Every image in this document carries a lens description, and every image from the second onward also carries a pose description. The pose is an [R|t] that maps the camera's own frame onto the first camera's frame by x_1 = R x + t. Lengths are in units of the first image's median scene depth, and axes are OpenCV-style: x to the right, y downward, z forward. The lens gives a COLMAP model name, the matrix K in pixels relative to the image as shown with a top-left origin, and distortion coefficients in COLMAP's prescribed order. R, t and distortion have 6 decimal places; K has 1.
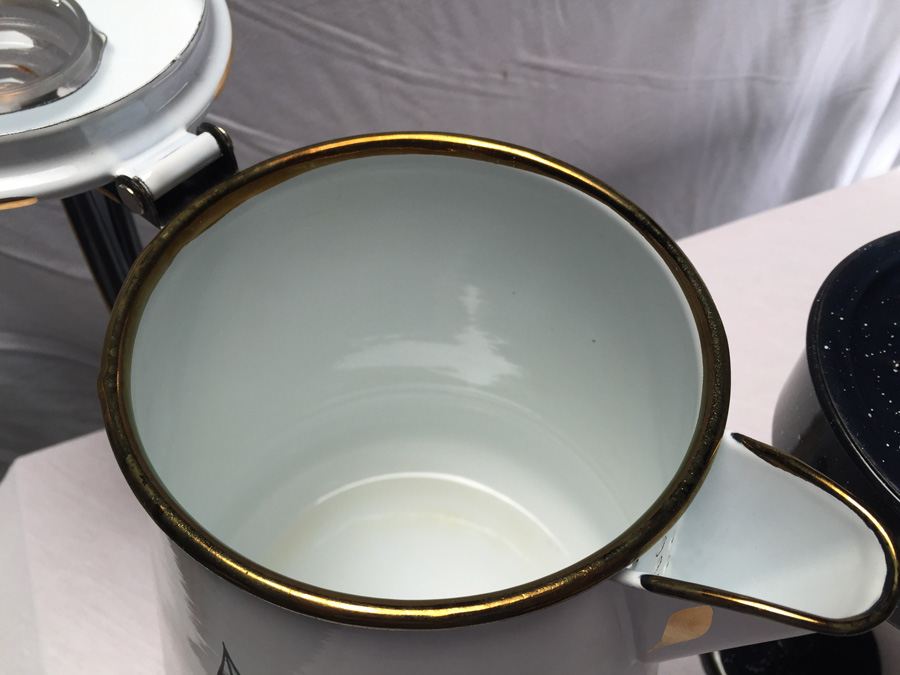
lens RADIAL K [[777.2, 0, 453.5], [0, 777.2, 324.0], [0, 0, 1]] dist [0.080506, -0.088191]
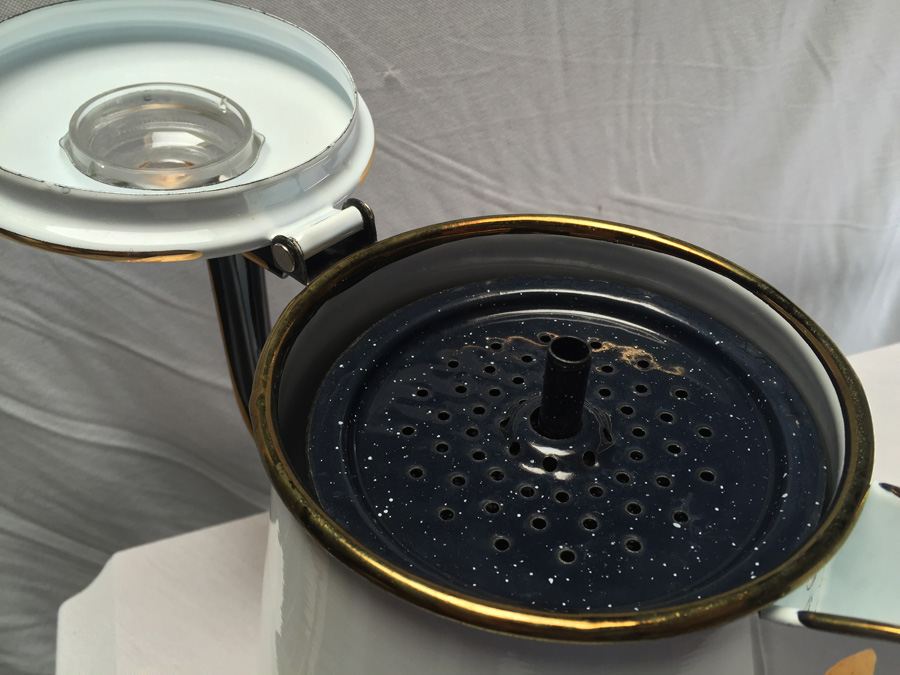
lens RADIAL K [[777.2, 0, 452.6], [0, 777.2, 336.1], [0, 0, 1]] dist [0.080506, -0.088191]
pose [[0.995954, 0.028116, -0.085349, -0.044733], [-0.045321, 0.977310, -0.206911, 0.092216], [0.077595, 0.209942, 0.974630, -0.012341]]
